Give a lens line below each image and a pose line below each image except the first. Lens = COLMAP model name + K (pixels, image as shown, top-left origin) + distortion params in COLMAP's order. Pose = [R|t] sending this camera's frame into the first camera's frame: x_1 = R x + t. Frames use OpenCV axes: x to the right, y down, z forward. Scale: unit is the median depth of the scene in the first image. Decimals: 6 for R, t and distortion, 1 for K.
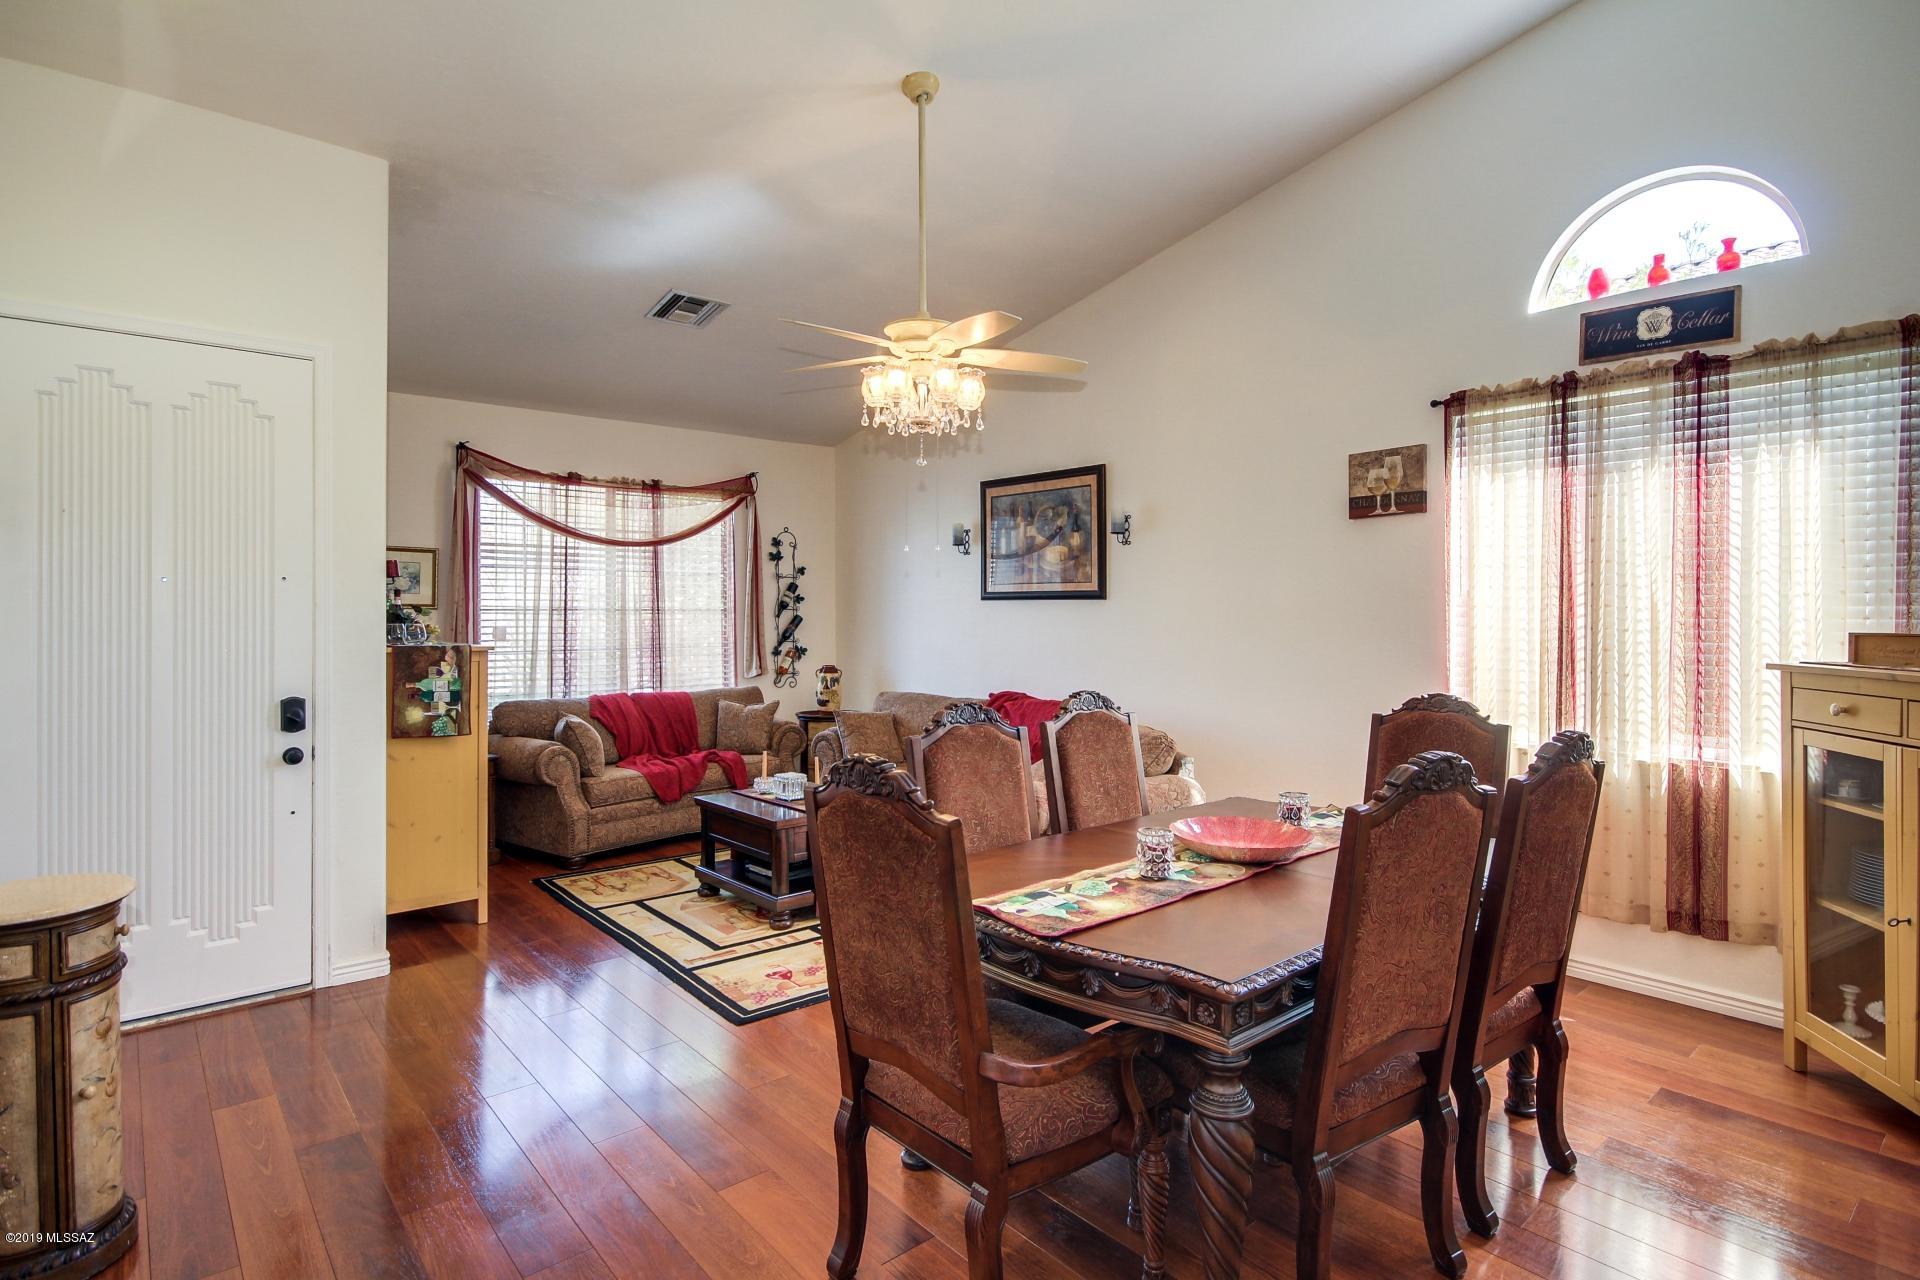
lens RADIAL K [[1002.1, 0, 965.6], [0, 1002.1, 605.7], [0, 0, 1]] dist [0.003498, 0.001045]
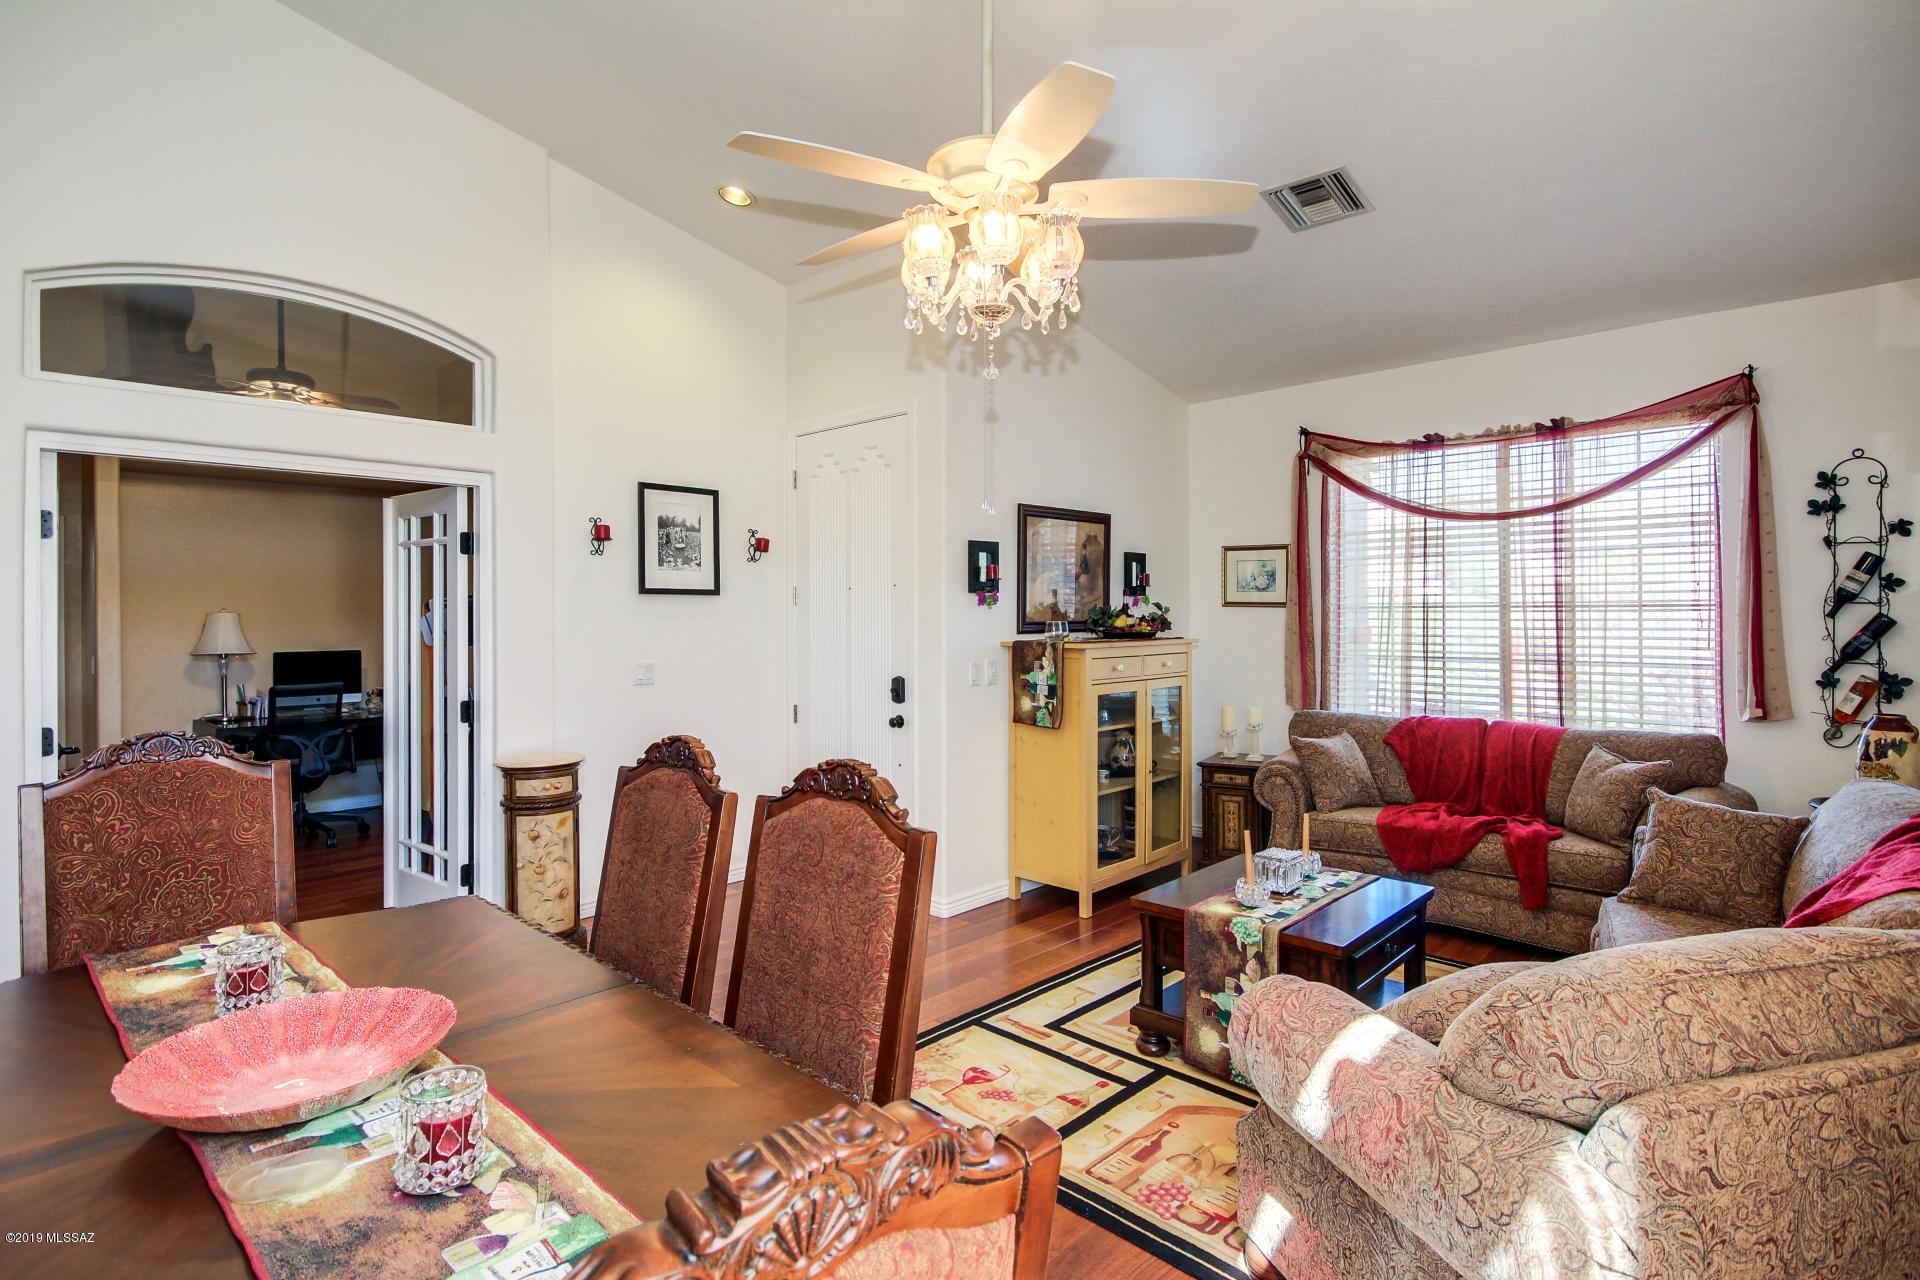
lens RADIAL K [[963.9, 0, 946.9], [0, 963.9, 609.1], [0, 0, 1]] dist [0.013056, -0.008772]
pose [[0.085596, -0.003112, -0.996325, 0.366396], [0.009207, 0.999955, -0.002332, 0.004351], [0.996287, -0.008974, 0.085621, 0.595715]]
